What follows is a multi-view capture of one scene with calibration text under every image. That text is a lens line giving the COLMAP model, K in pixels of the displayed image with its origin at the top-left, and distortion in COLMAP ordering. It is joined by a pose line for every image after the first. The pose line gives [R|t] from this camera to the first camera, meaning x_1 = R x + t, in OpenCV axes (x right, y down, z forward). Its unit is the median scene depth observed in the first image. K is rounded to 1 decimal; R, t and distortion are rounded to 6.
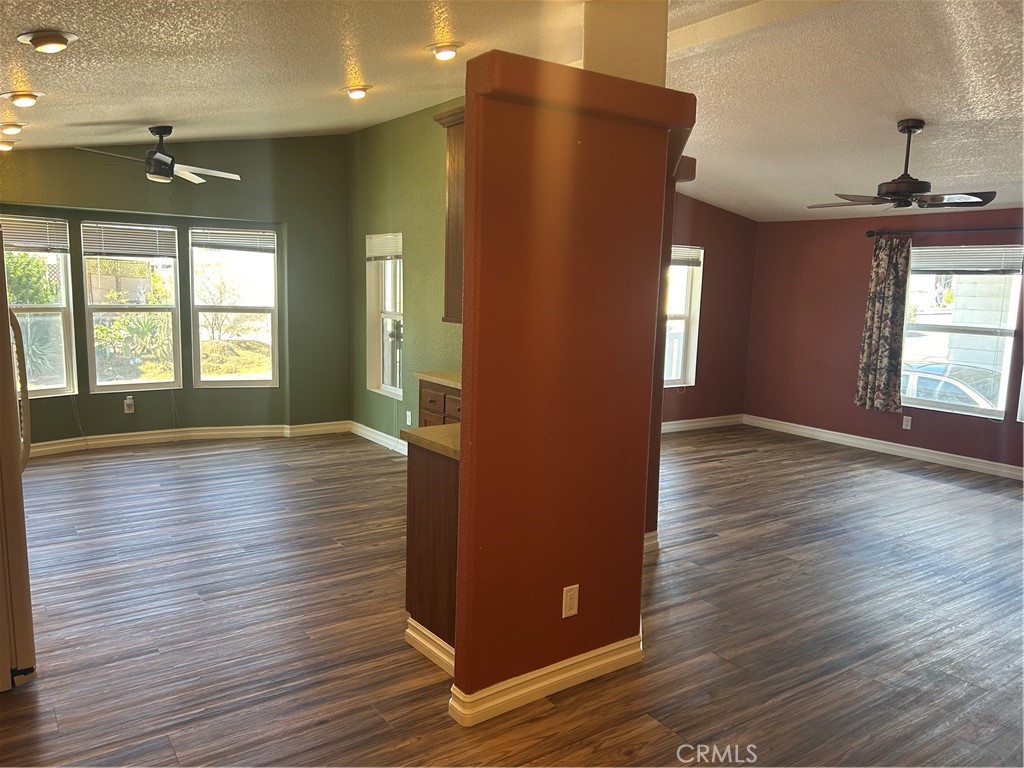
lens RADIAL K [[767.8, 0, 510.2], [0, 767.8, 386.3], [0, 0, 1]] dist [0.055113, -0.057858]
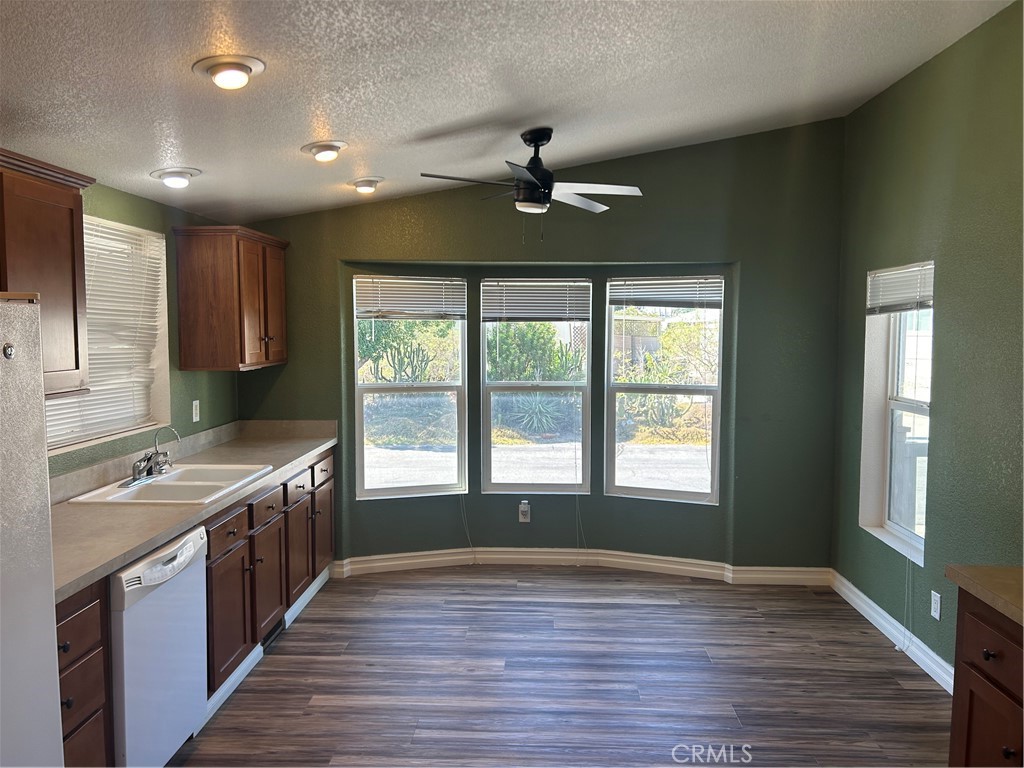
lens RADIAL K [[767.8, 0, 506.3], [0, 767.8, 387.7], [0, 0, 1]] dist [0.055113, -0.057858]
pose [[0.793960, 0.022999, -0.607535, -0.529046], [-0.064288, 0.996858, -0.046278, -0.742616], [0.604561, 0.075800, 0.792944, 4.439588]]
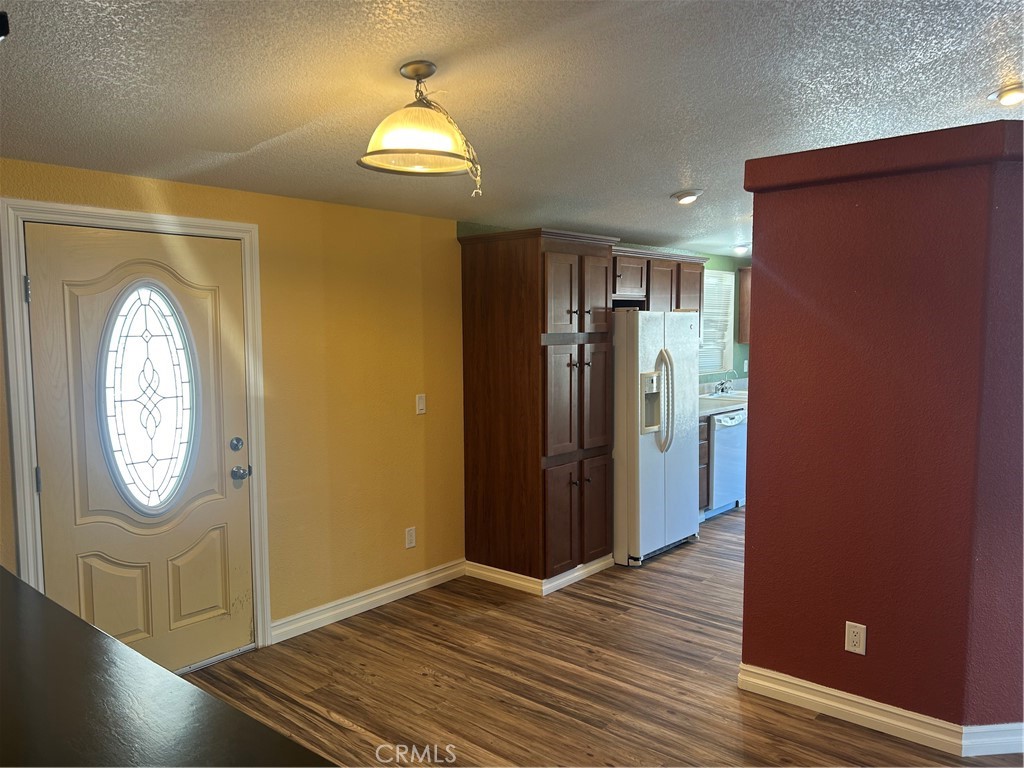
lens RADIAL K [[767.8, 0, 511.8], [0, 767.8, 384.5], [0, 0, 1]] dist [0.055113, -0.057858]
pose [[0.236586, 0.045357, -0.970551, 4.797783], [-0.120796, 0.992533, 0.016939, -0.089081], [0.964072, 0.113231, 0.240298, 1.362864]]
